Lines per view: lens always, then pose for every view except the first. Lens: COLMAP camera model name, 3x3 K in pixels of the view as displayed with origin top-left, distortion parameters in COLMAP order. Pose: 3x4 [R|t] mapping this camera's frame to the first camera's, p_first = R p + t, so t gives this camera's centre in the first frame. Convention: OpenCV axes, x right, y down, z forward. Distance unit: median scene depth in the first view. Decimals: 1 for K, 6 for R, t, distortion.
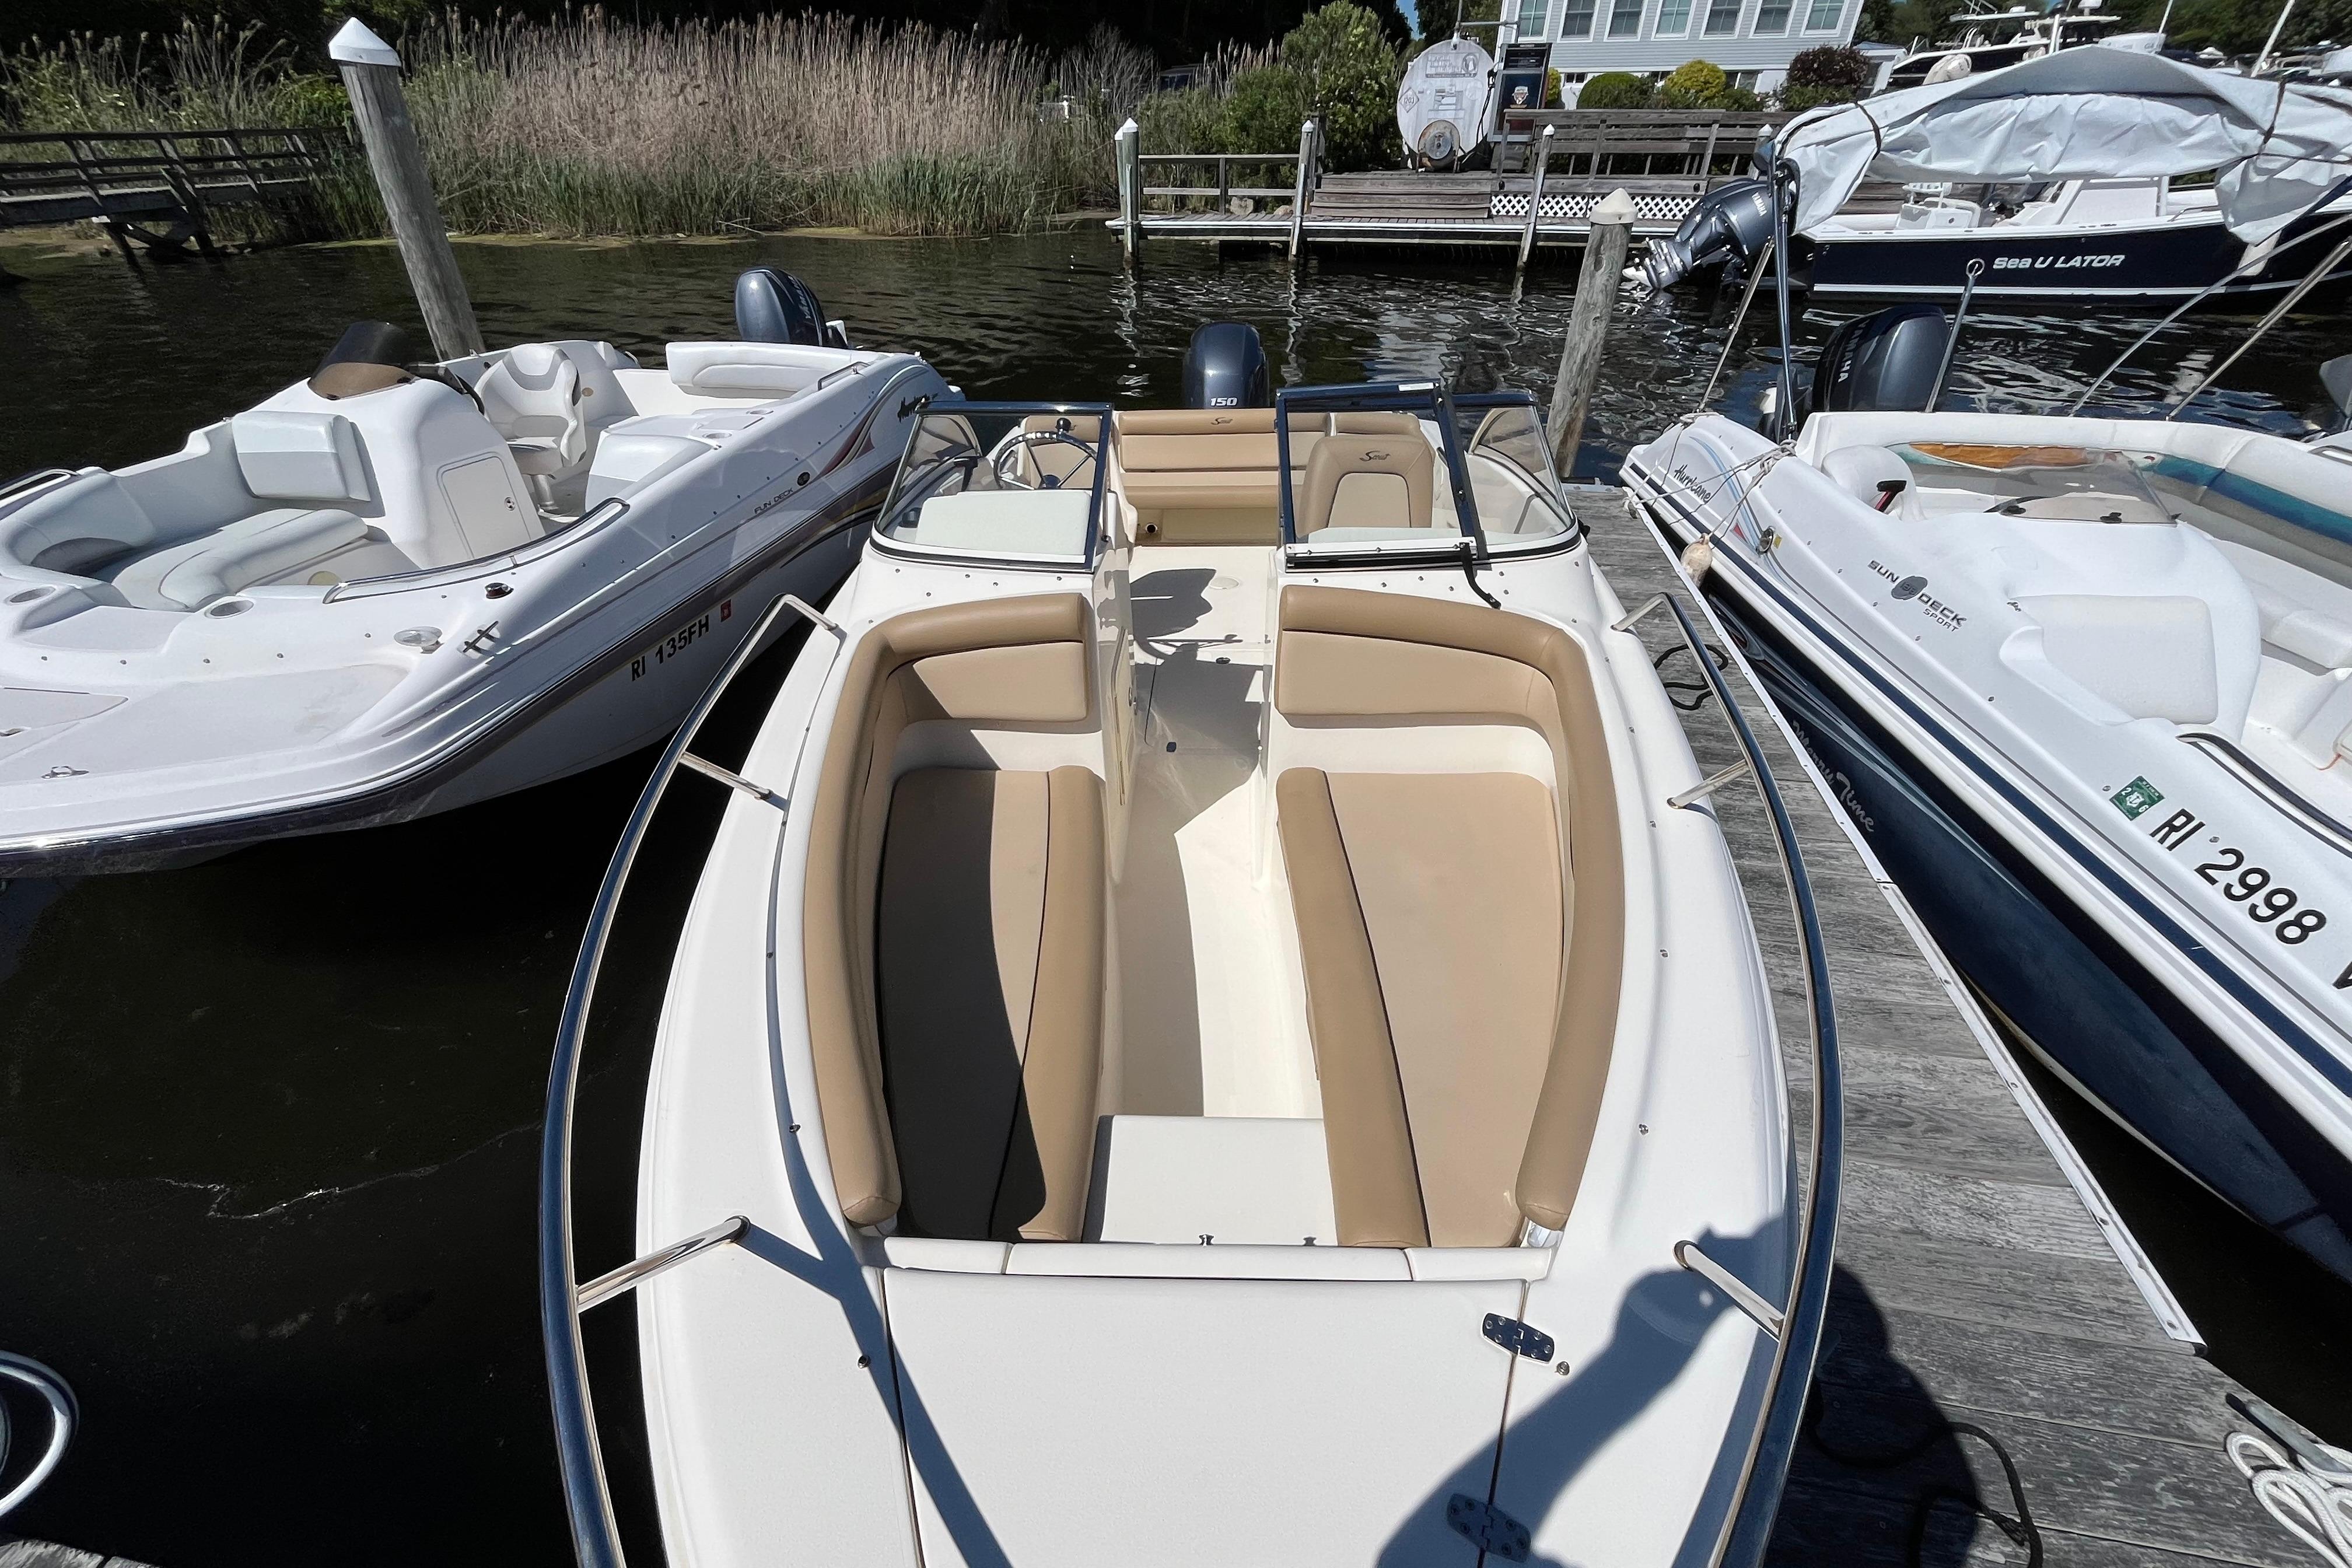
lens RADIAL K [[965.1, 0, 1180.8], [0, 965.1, 793.6], [0, 0, 1]] dist [-0.003720, -0.000173]
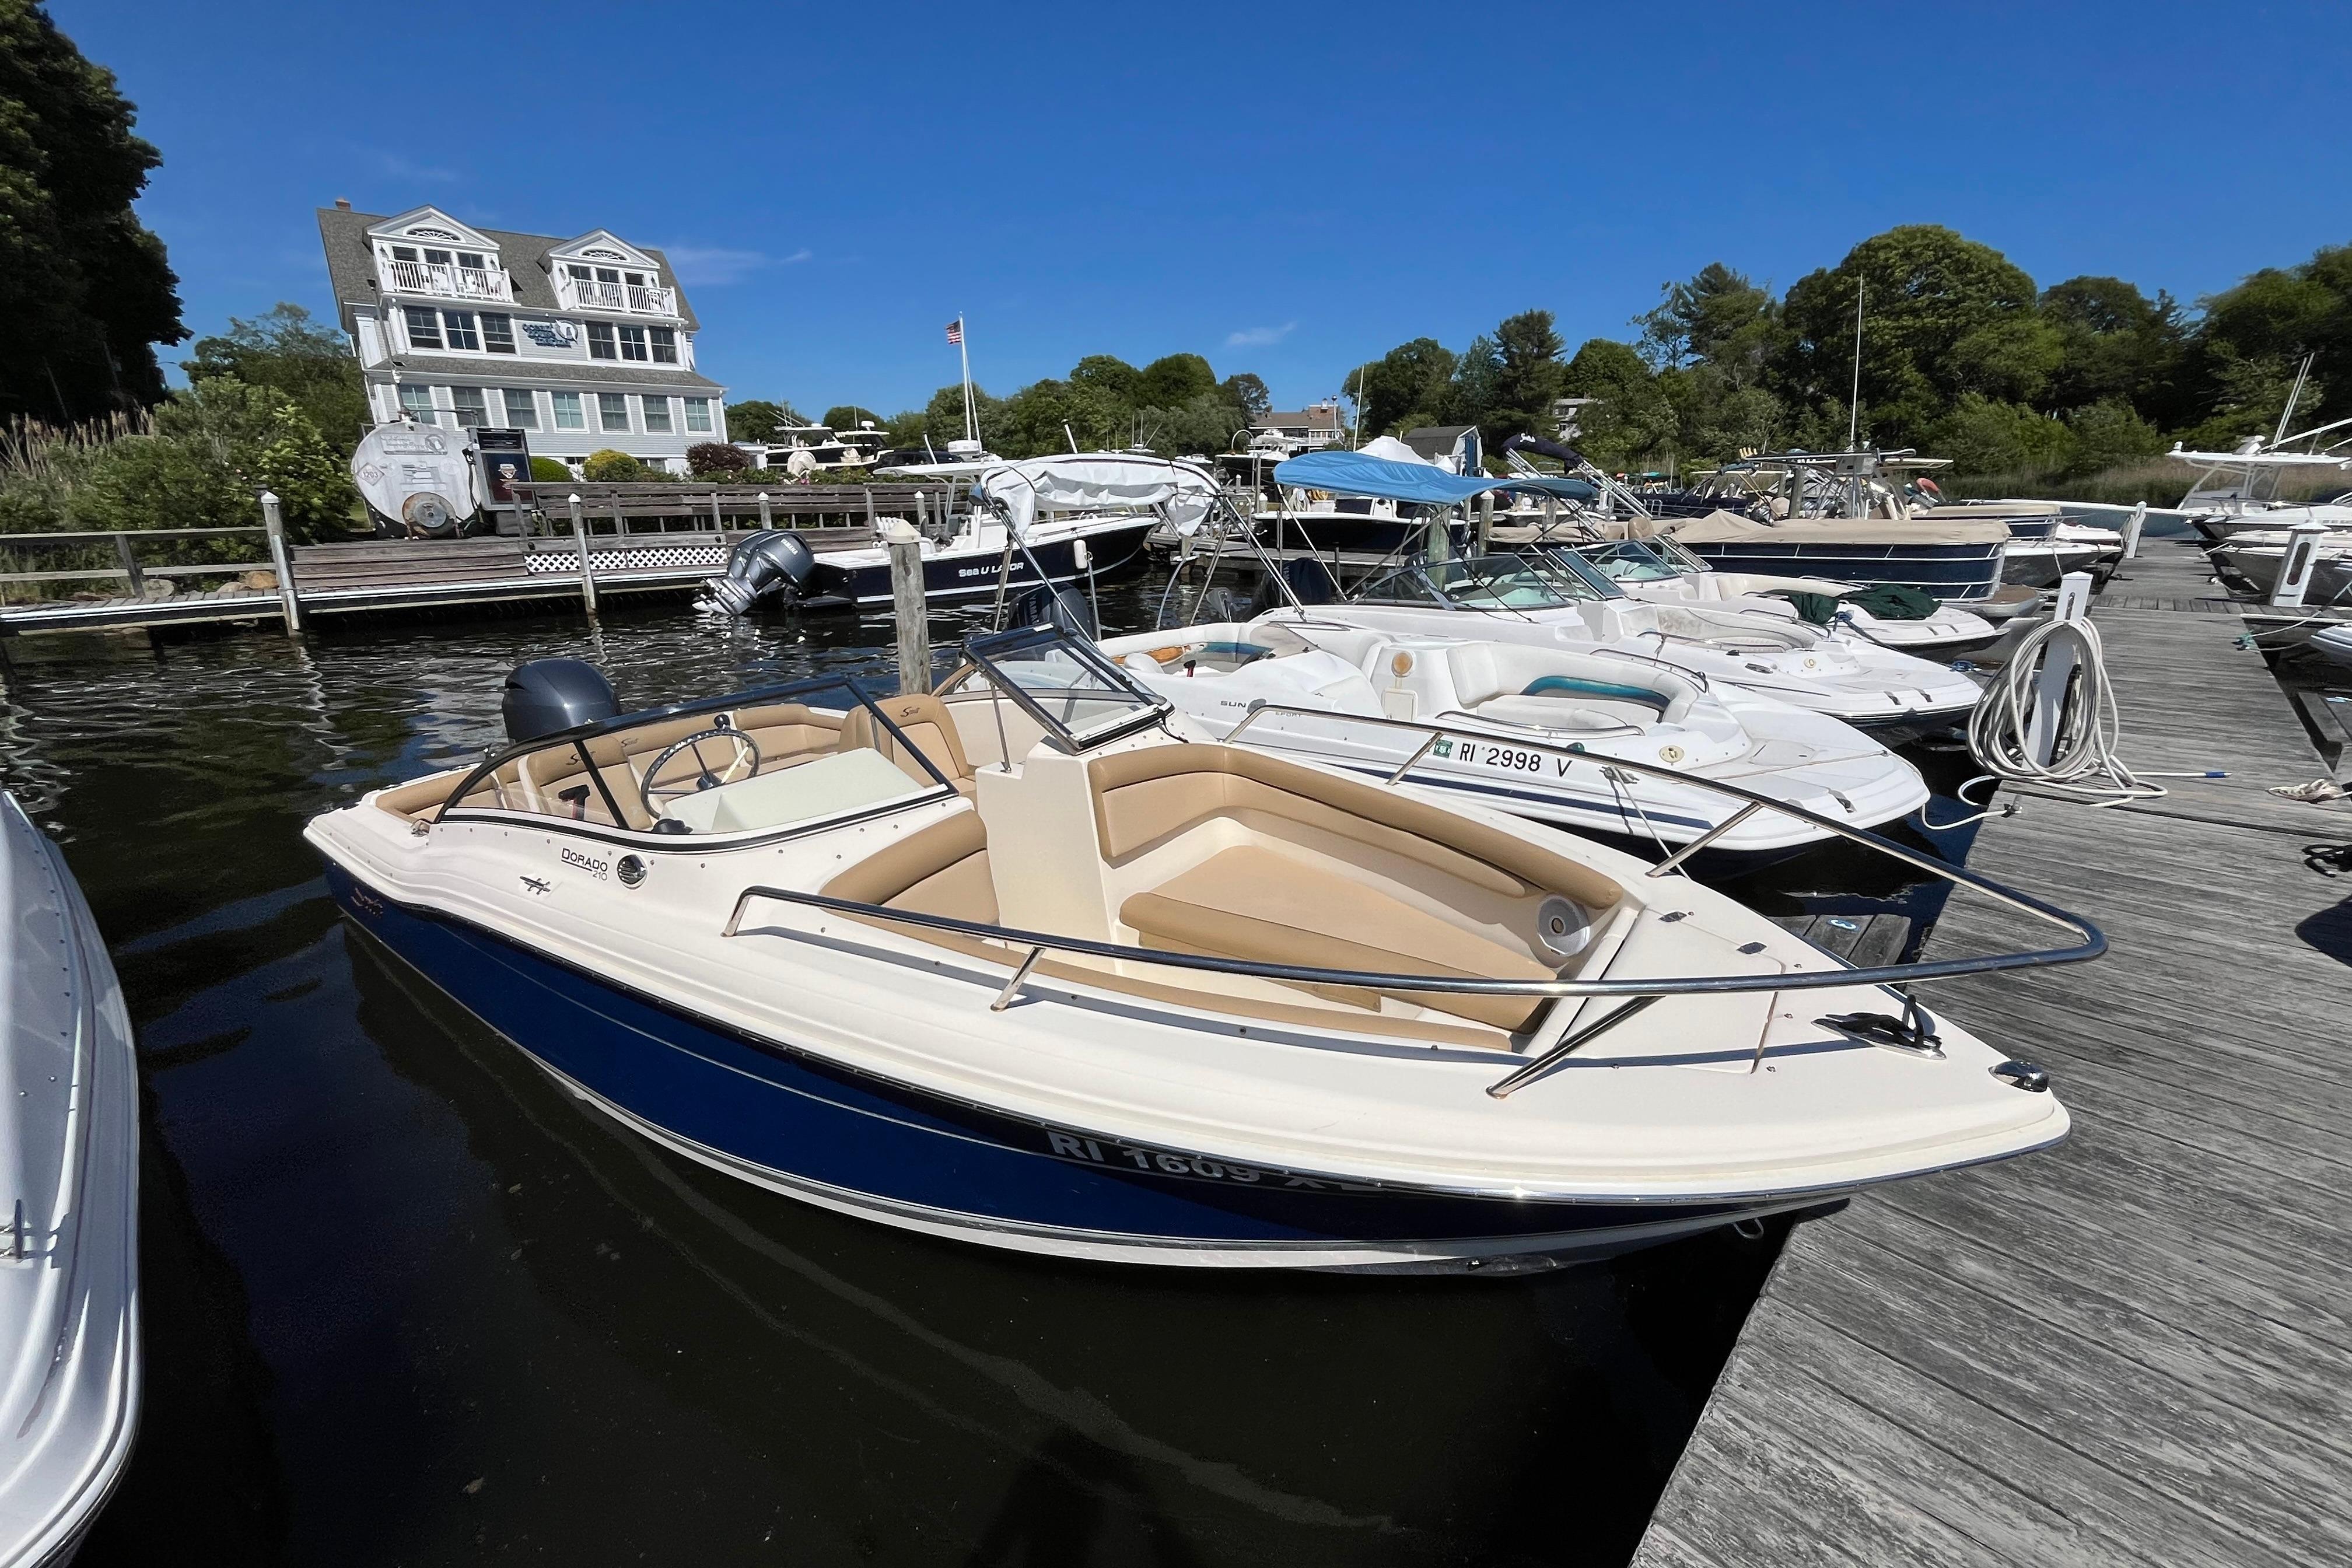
lens RADIAL K [[975.7, 0, 1176.8], [0, 975.7, 785.0], [0, 0, 1]] dist [-0.001802, 0.000261]
pose [[0.572559, -0.238650, 0.784361, -0.137739], [0.476276, 0.875531, -0.081277, -0.003859], [-0.667336, 0.420108, 0.614957, 0.019677]]
